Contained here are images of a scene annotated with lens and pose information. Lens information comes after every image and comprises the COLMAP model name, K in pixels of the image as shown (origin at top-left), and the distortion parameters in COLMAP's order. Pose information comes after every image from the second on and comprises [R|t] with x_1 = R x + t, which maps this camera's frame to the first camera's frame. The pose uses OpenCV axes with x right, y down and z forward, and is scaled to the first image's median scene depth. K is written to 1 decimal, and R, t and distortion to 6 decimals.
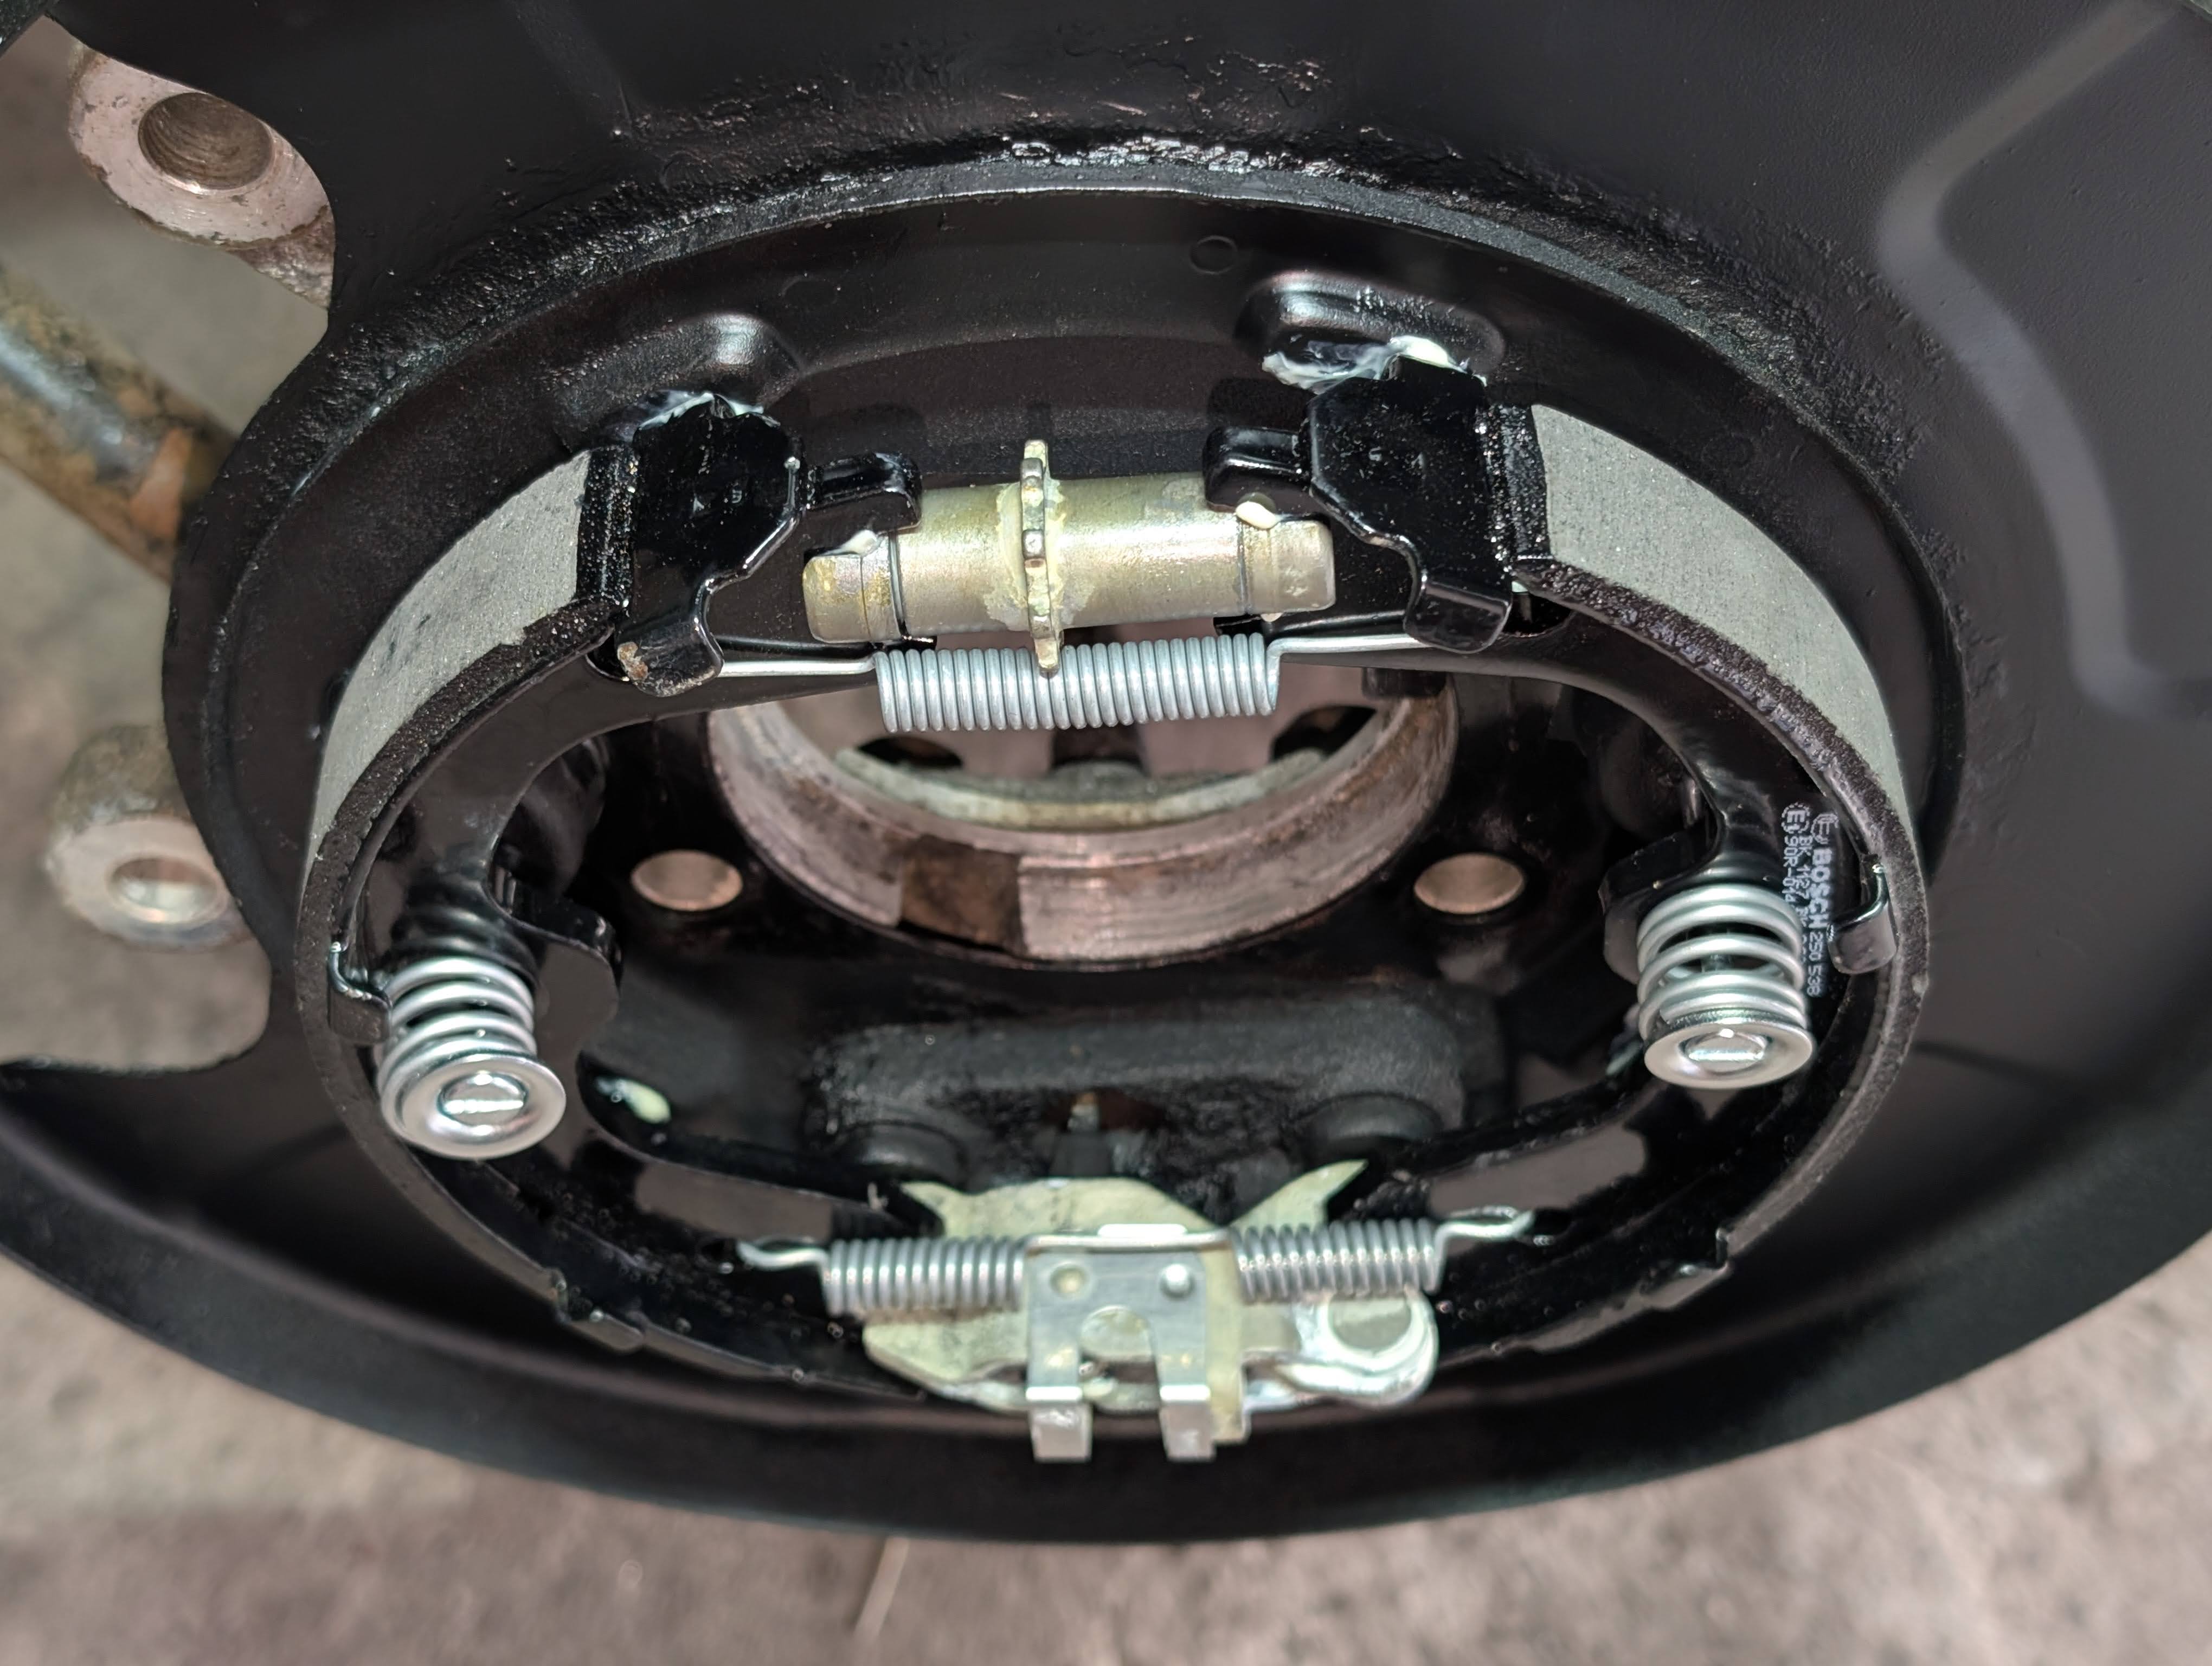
lens RADIAL K [[3192.8, 0, 1108.4], [0, 3192.8, 754.2], [0, 0, 1]] dist [0.058690, 0.000000]
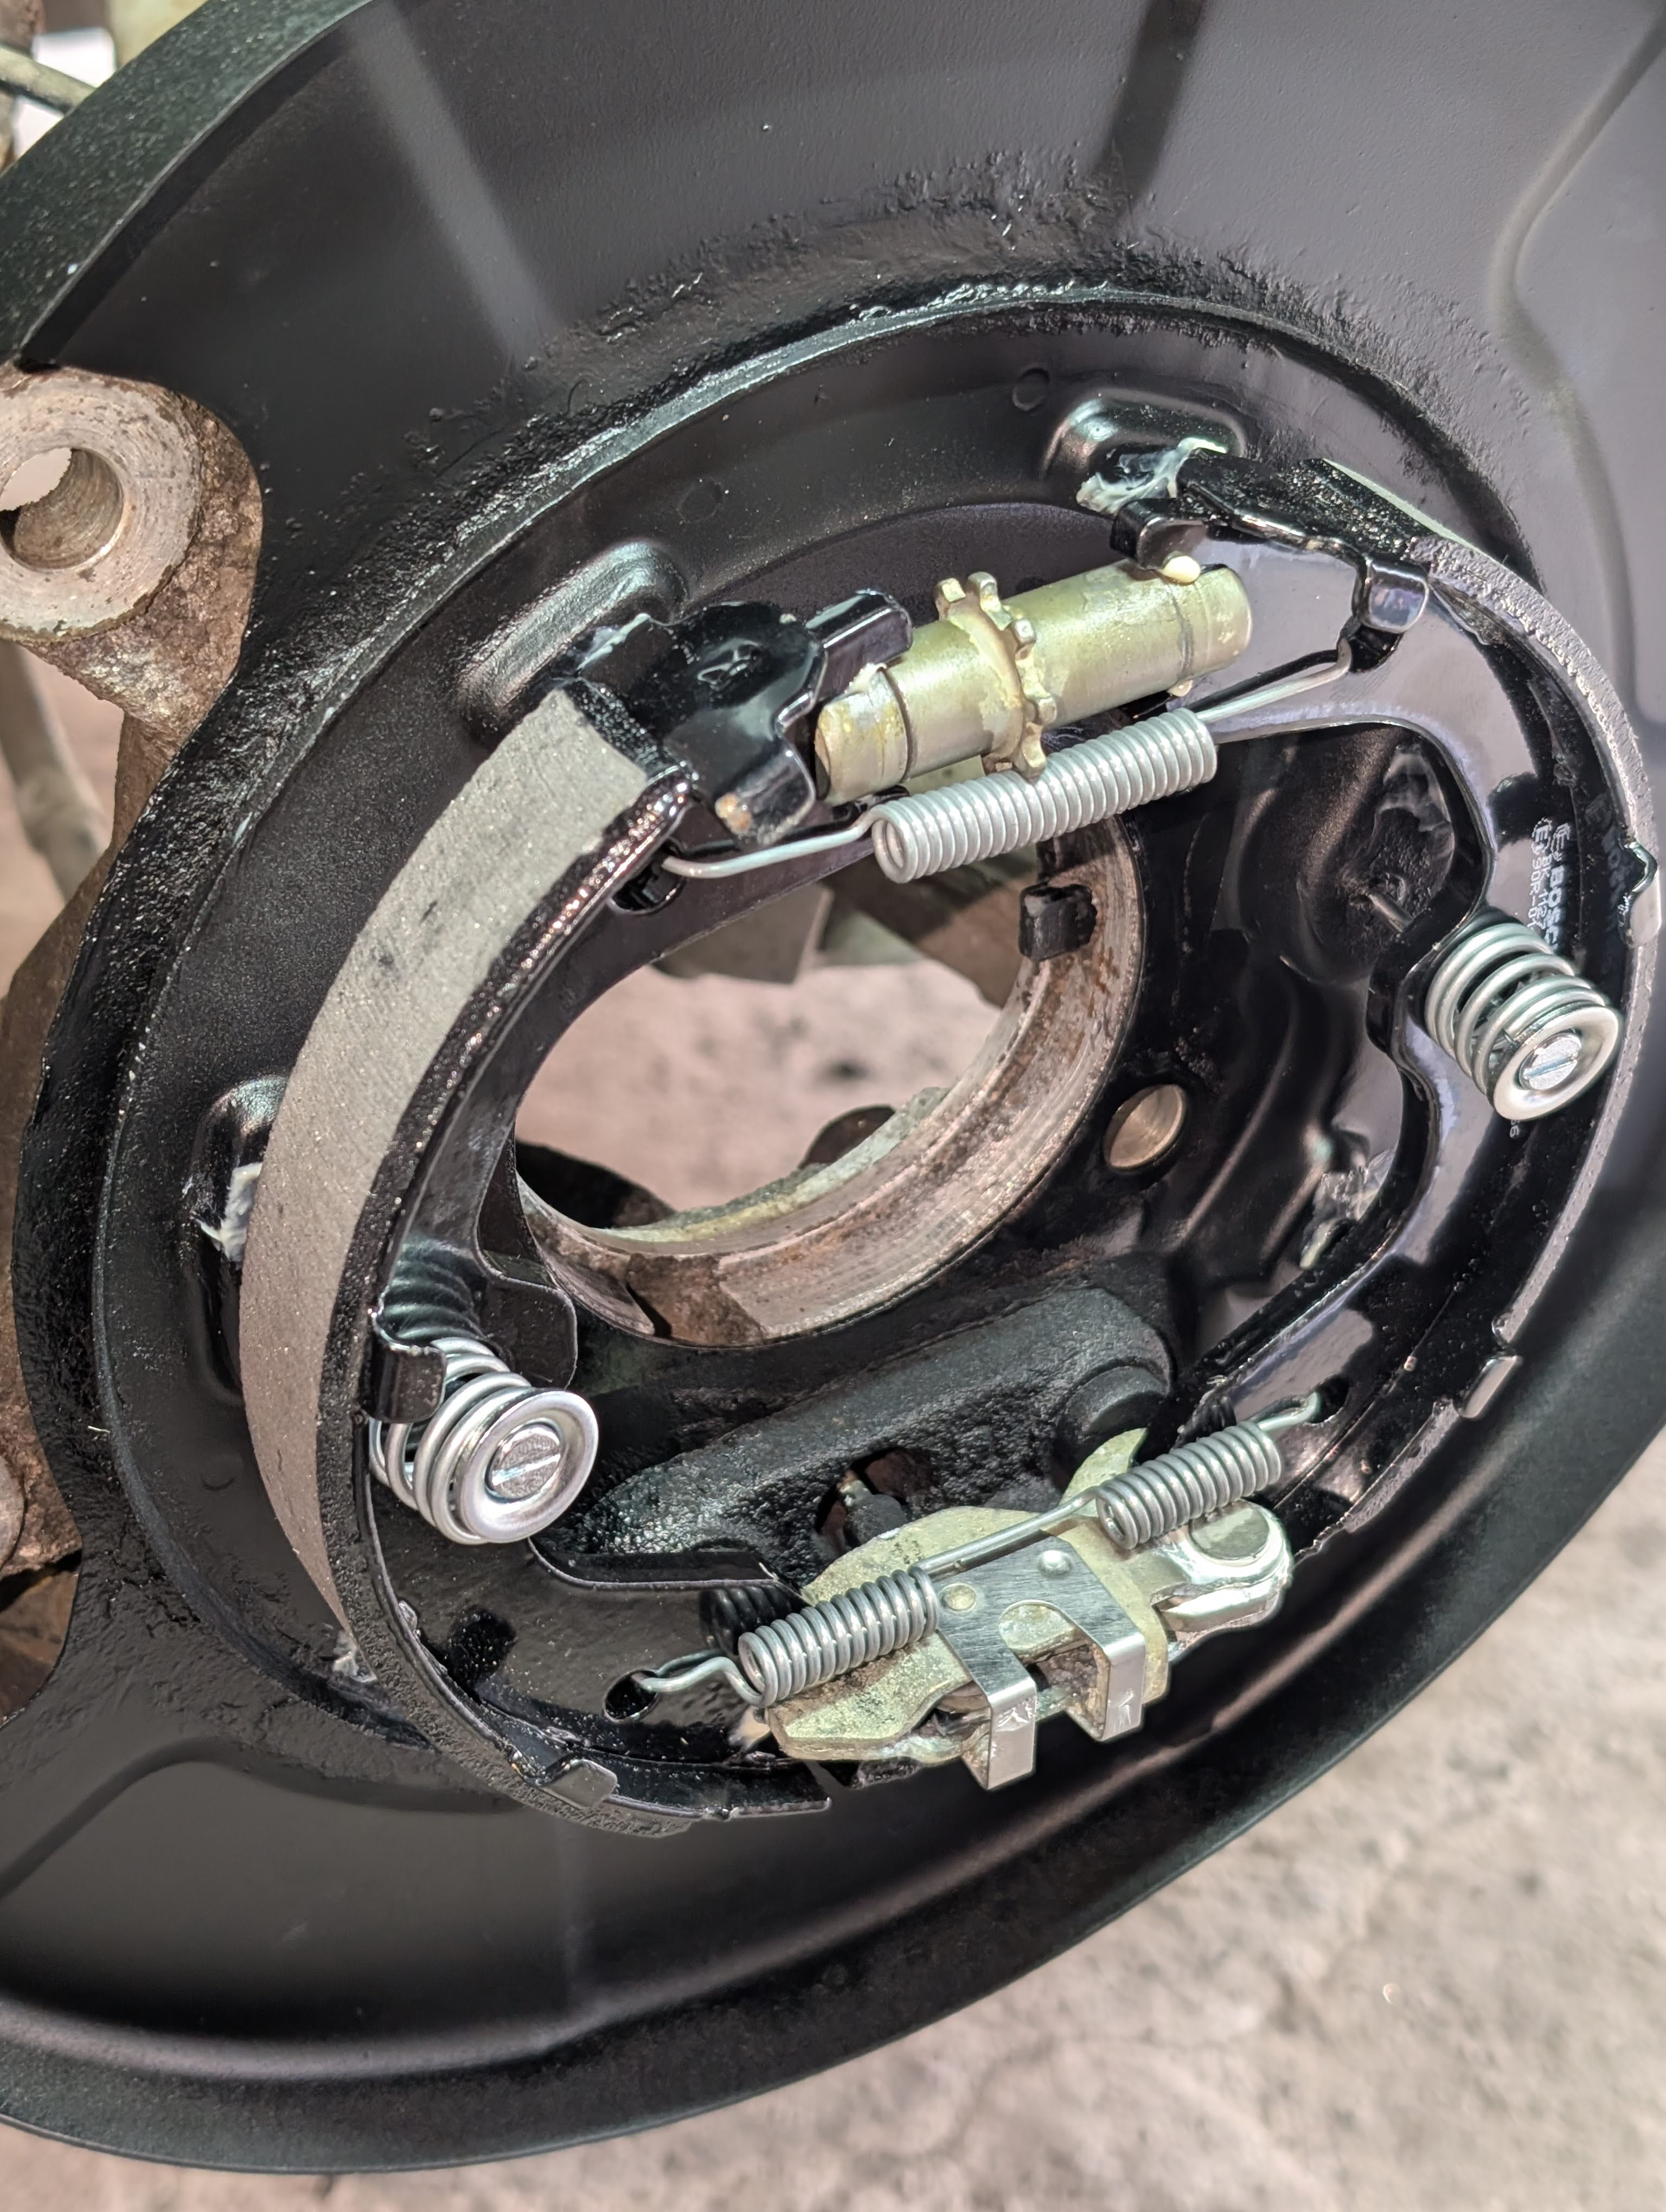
lens RADIAL K [[3192.8, 0, 835.3], [0, 3192.8, 1104.8], [0, 0, 1]] dist [0.058690, 0.000000]
pose [[0.879102, -0.269118, 0.393389, -0.493241], [0.350829, 0.924045, -0.151854, 0.200156], [-0.322643, 0.271507, 0.906745, 0.091735]]
